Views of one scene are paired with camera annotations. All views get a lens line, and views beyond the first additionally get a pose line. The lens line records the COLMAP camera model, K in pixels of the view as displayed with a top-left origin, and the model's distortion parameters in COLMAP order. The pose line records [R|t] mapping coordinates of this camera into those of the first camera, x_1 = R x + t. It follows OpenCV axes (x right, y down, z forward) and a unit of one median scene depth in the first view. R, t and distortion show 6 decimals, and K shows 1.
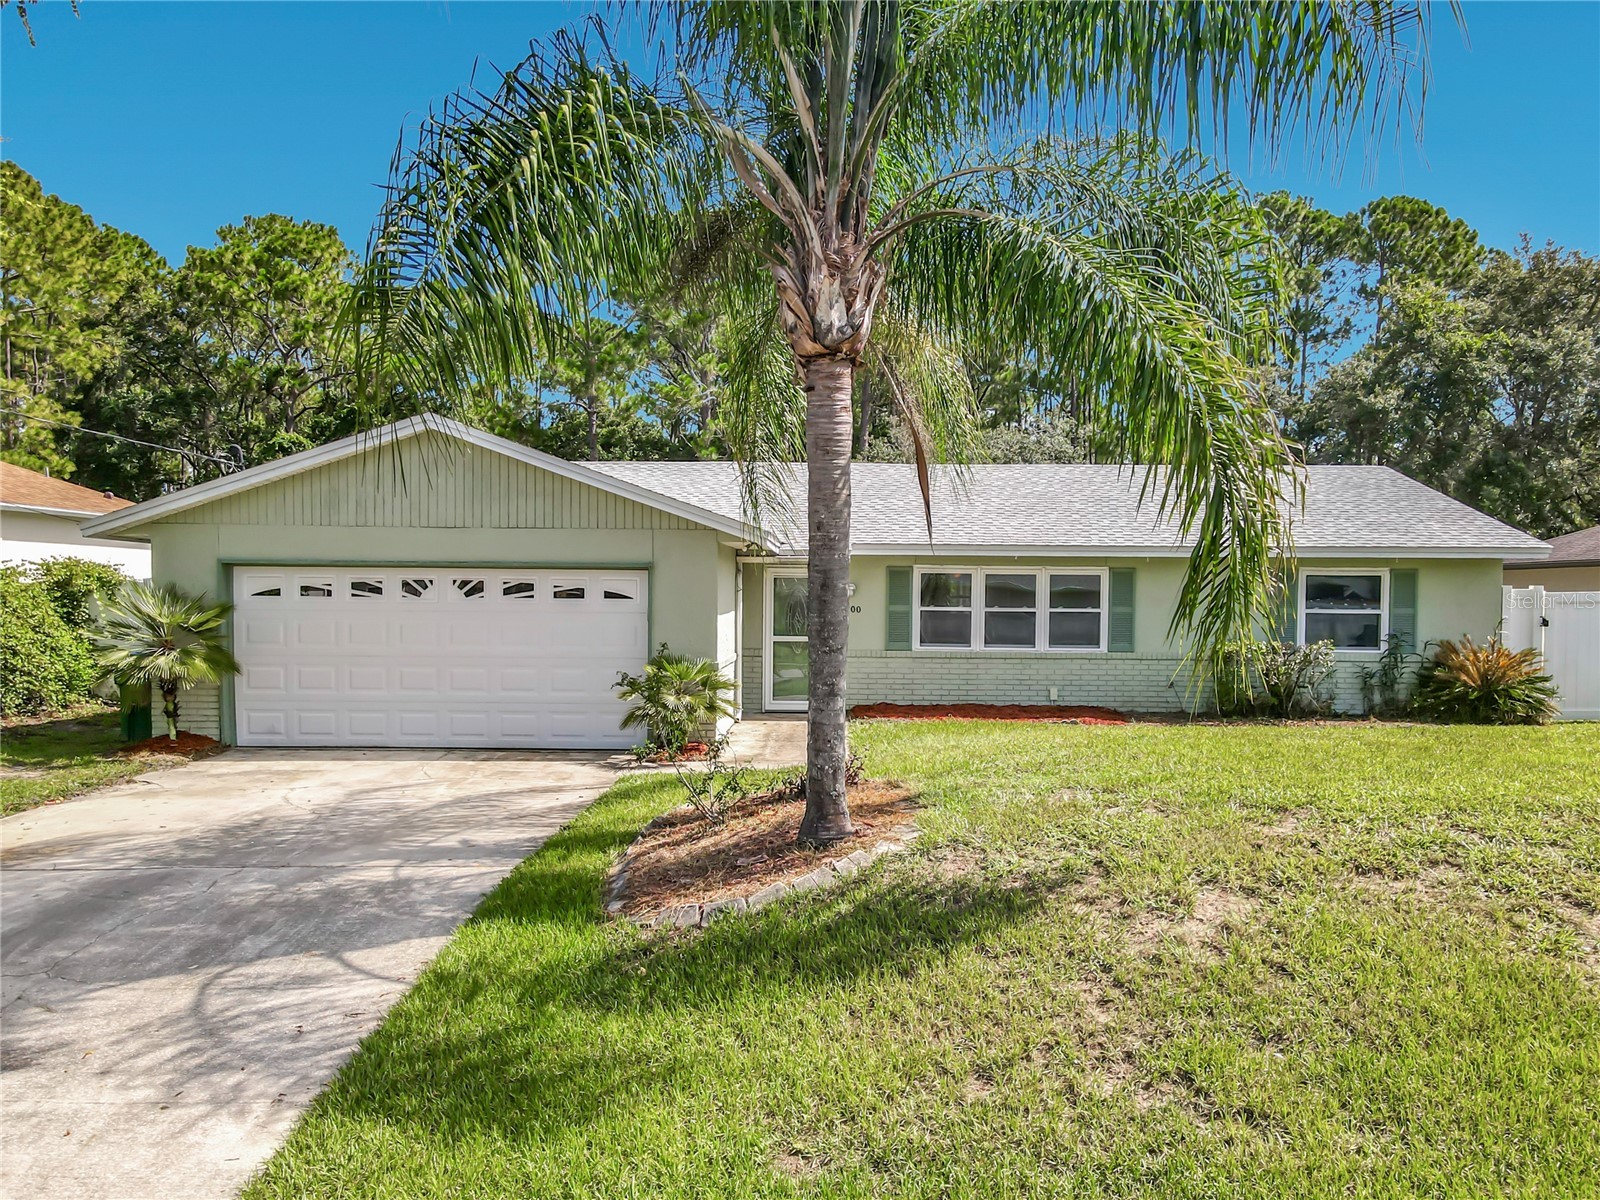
lens RADIAL K [[1137.6, 0, 800.4], [0, 1137.6, 642.4], [0, 0, 1]] dist [0.023580, -0.000320]
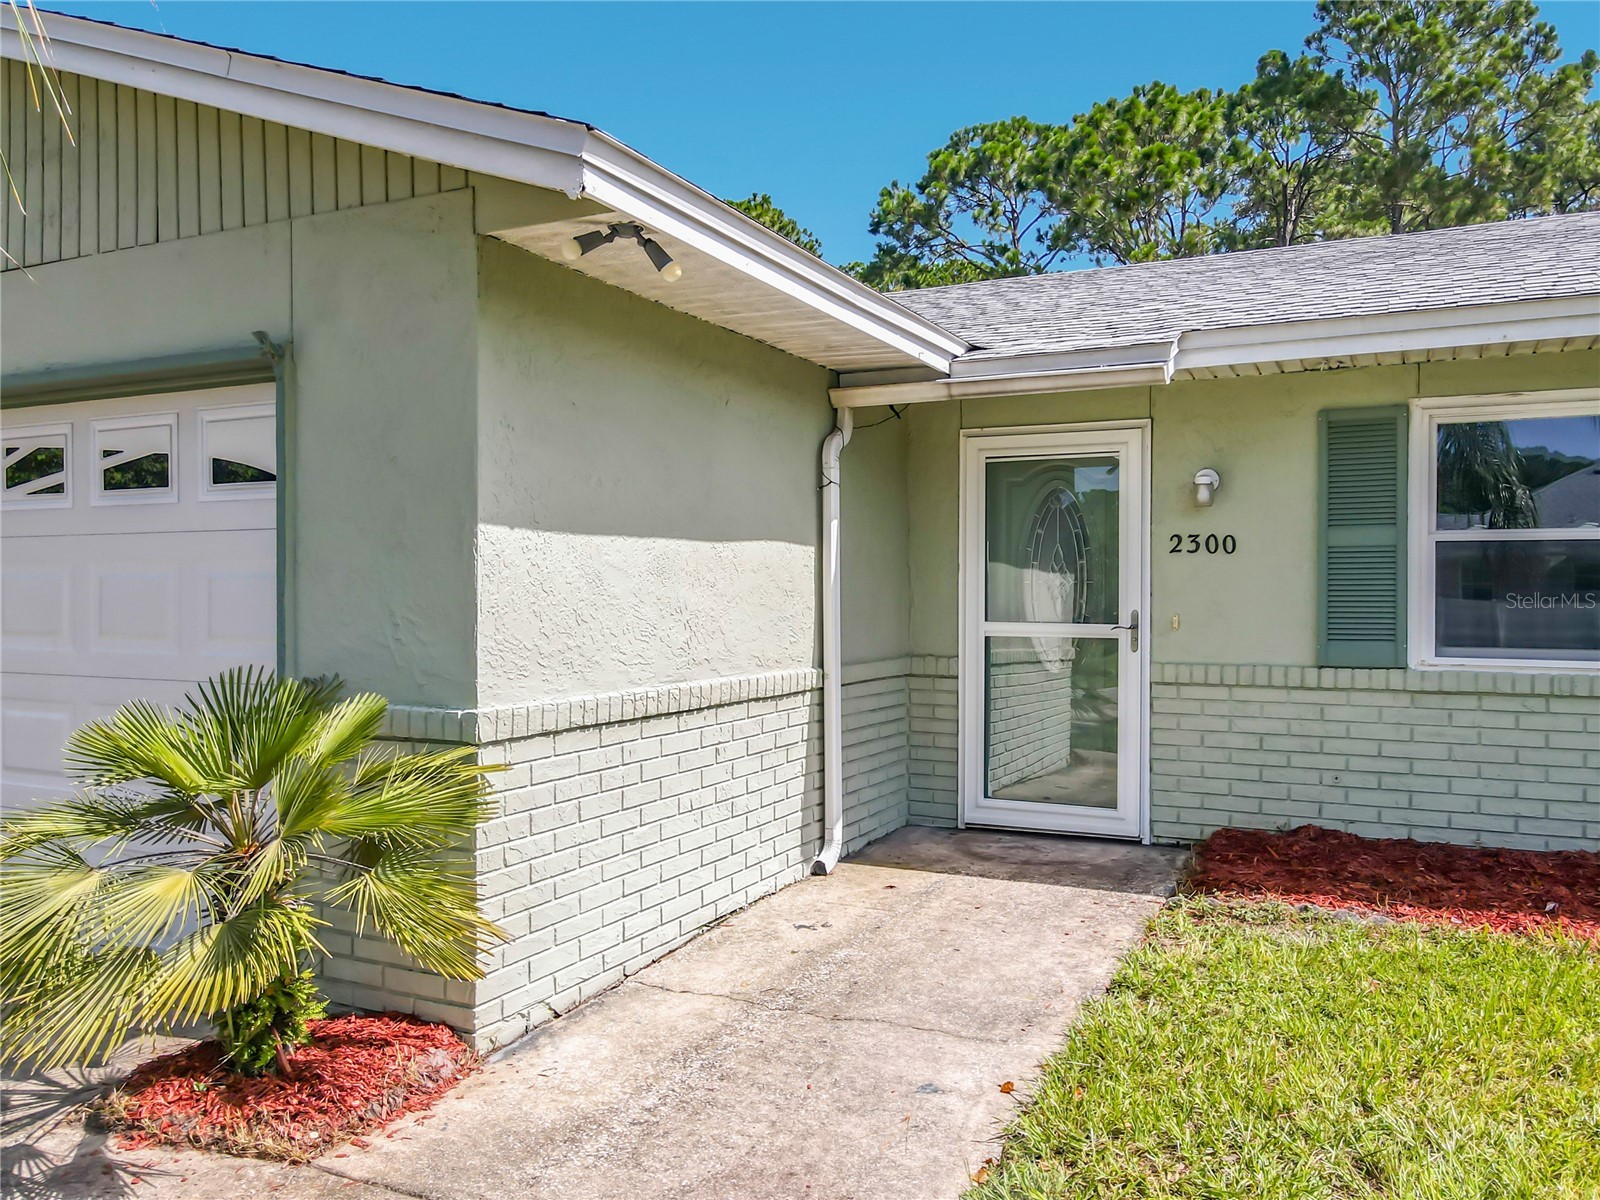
lens RADIAL K [[1208.9, 0, 800.0], [0, 1208.9, 600.0], [0, 0, 1]] dist [-0.009107, -0.005272]
pose [[0.914592, -0.004081, -0.404358, 0.080031], [-0.009933, 0.999421, -0.032551, 0.000748], [0.404256, 0.033787, 0.914022, 0.630705]]
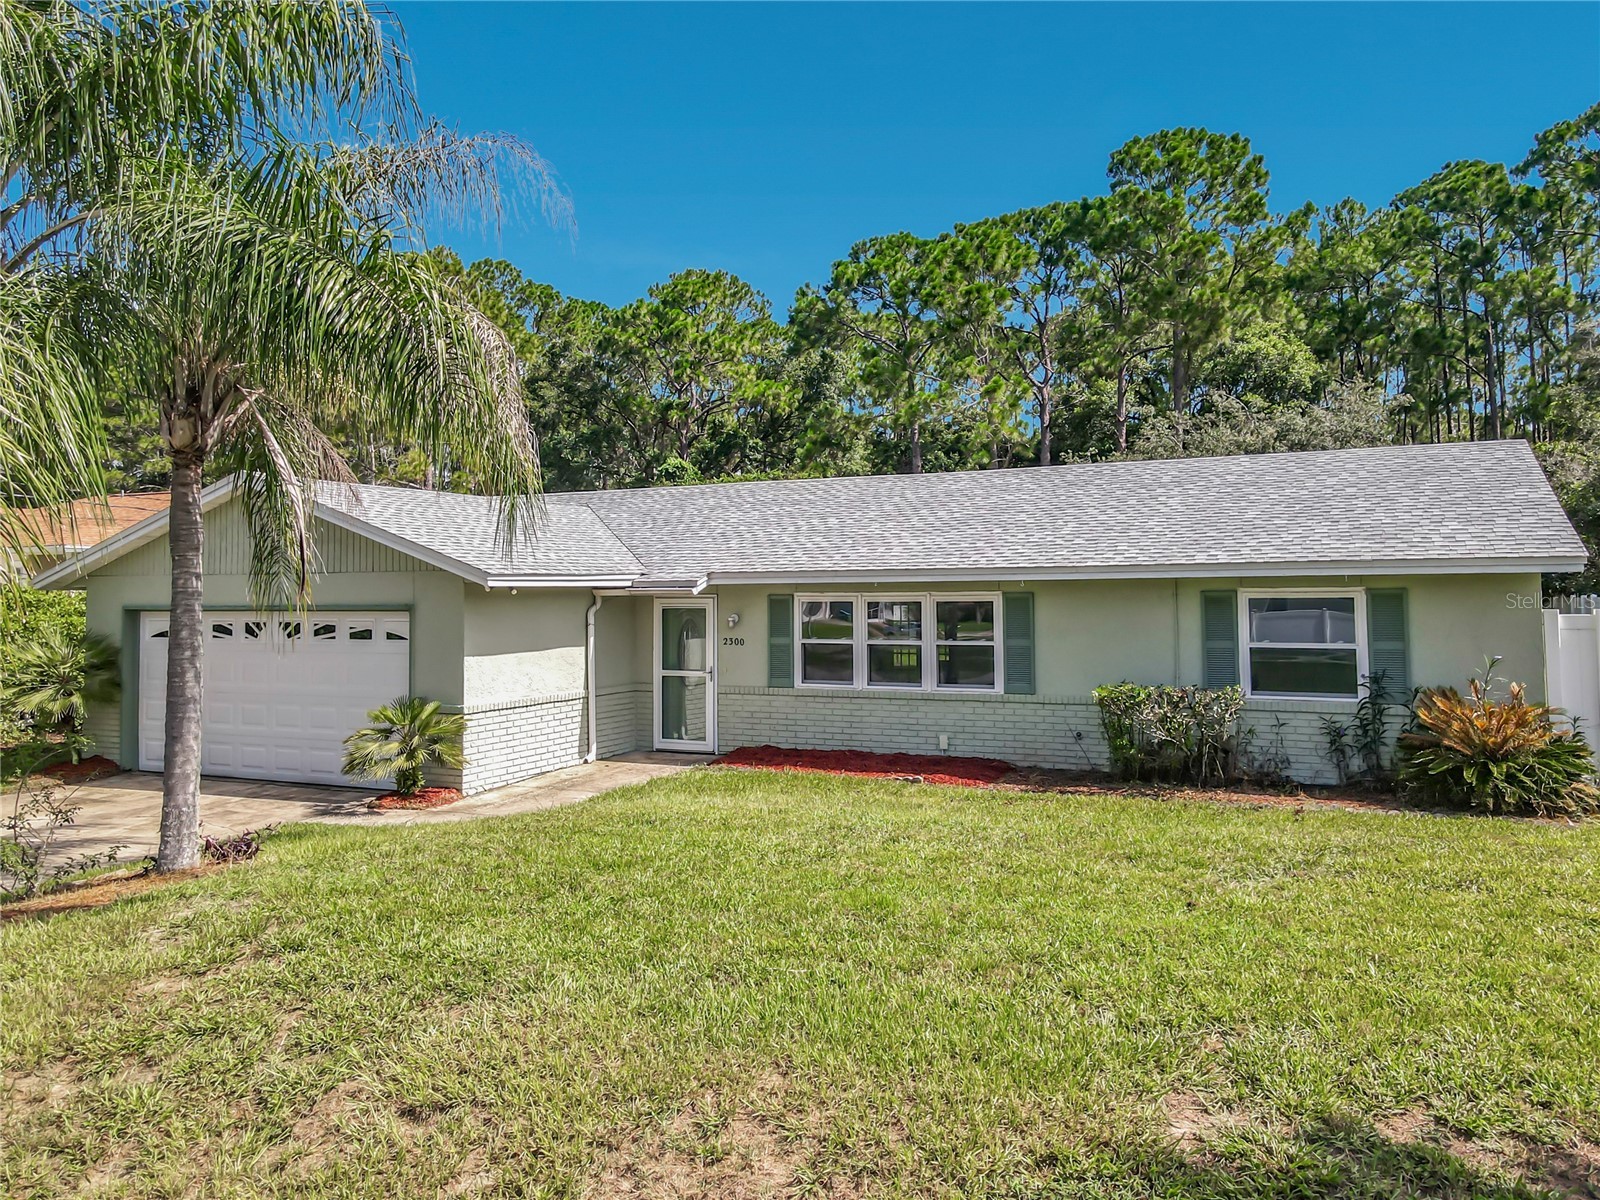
lens RADIAL K [[1139.2, 0, 783.9], [0, 1139.2, 530.3], [0, 0, 1]] dist [0.003827, -0.000308]
pose [[0.915741, -0.039990, -0.399774, 0.460612], [0.001164, 0.995294, -0.096895, -0.029696], [0.401768, 0.088265, 0.911478, 0.167537]]
